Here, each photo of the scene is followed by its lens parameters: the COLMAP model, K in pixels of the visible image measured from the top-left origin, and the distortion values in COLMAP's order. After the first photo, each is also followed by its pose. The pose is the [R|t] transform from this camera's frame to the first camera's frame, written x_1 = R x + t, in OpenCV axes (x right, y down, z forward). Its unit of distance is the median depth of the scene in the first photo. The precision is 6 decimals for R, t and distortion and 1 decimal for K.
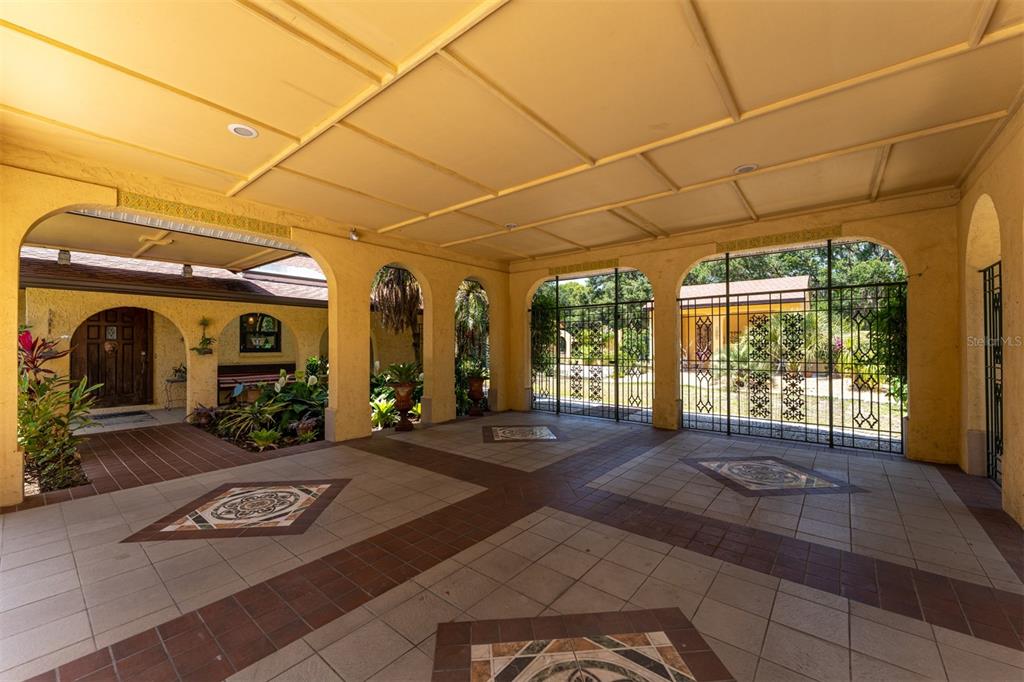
lens RADIAL K [[403.9, 0, 510.6], [0, 403.9, 343.1], [0, 0, 1]] dist [-0.000014, -0.000023]
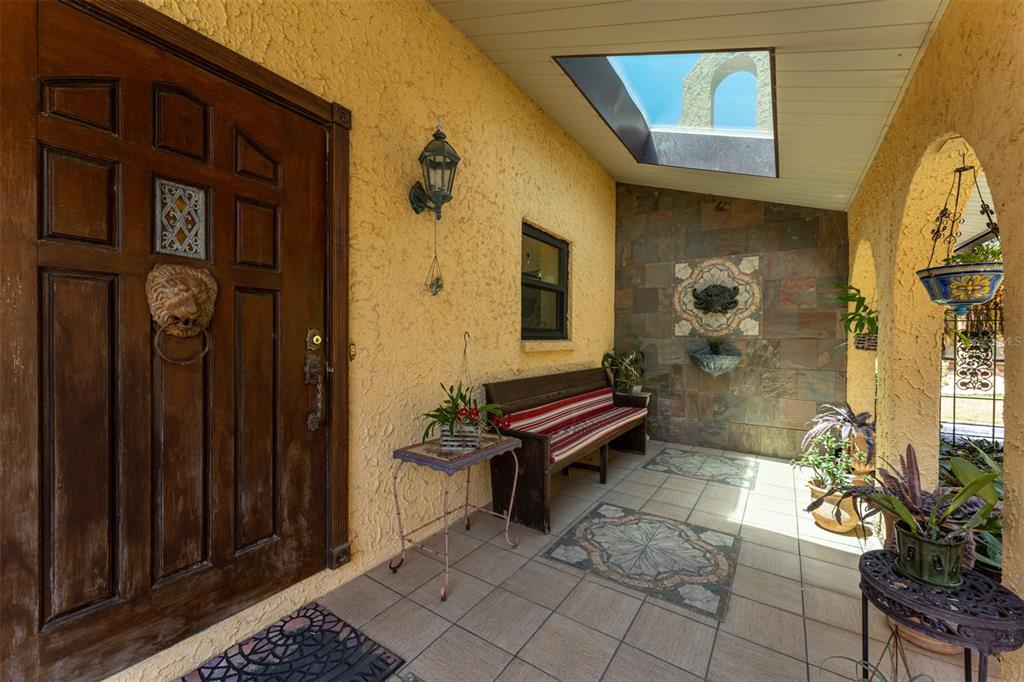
lens RADIAL K [[403.9, 0, 510.6], [0, 403.9, 343.1], [0, 0, 1]] dist [-0.000014, -0.000023]
pose [[0.995544, 0.007036, 0.094039, -0.844474], [-0.008917, 0.999768, 0.019600, 0.022890], [-0.093880, -0.020352, 0.995376, 0.794274]]
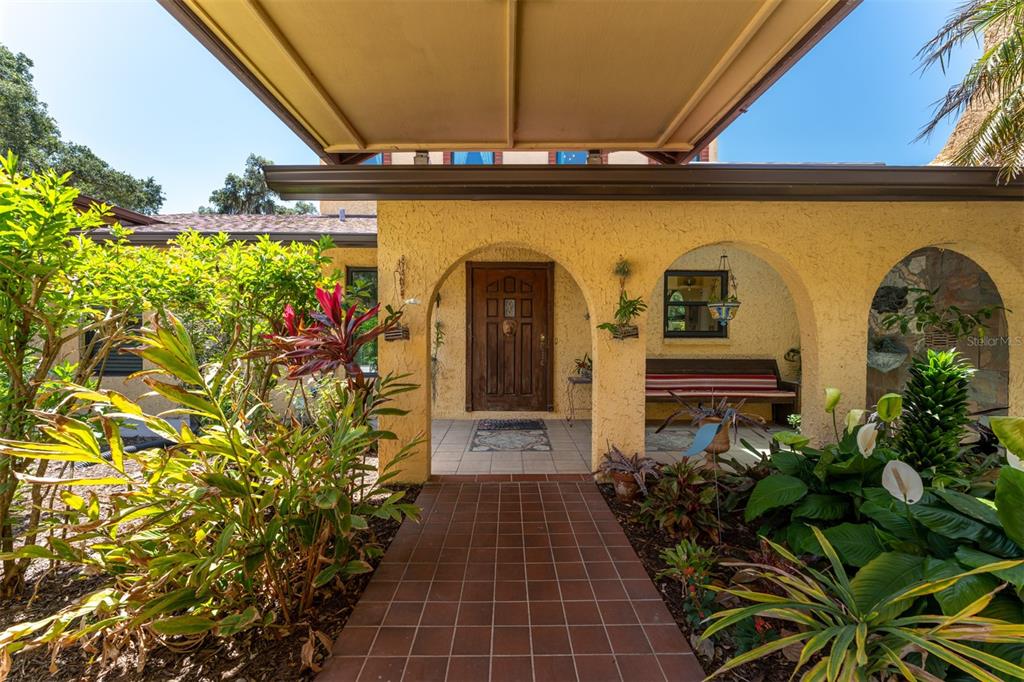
lens RADIAL K [[403.9, 0, 510.6], [0, 403.9, 343.1], [0, 0, 1]] dist [-0.000014, -0.000023]
pose [[0.638120, 0.017188, -0.769745, -0.422045], [0.002026, 0.999710, 0.024003, 0.019239], [0.769934, -0.016876, 0.637900, 0.528485]]
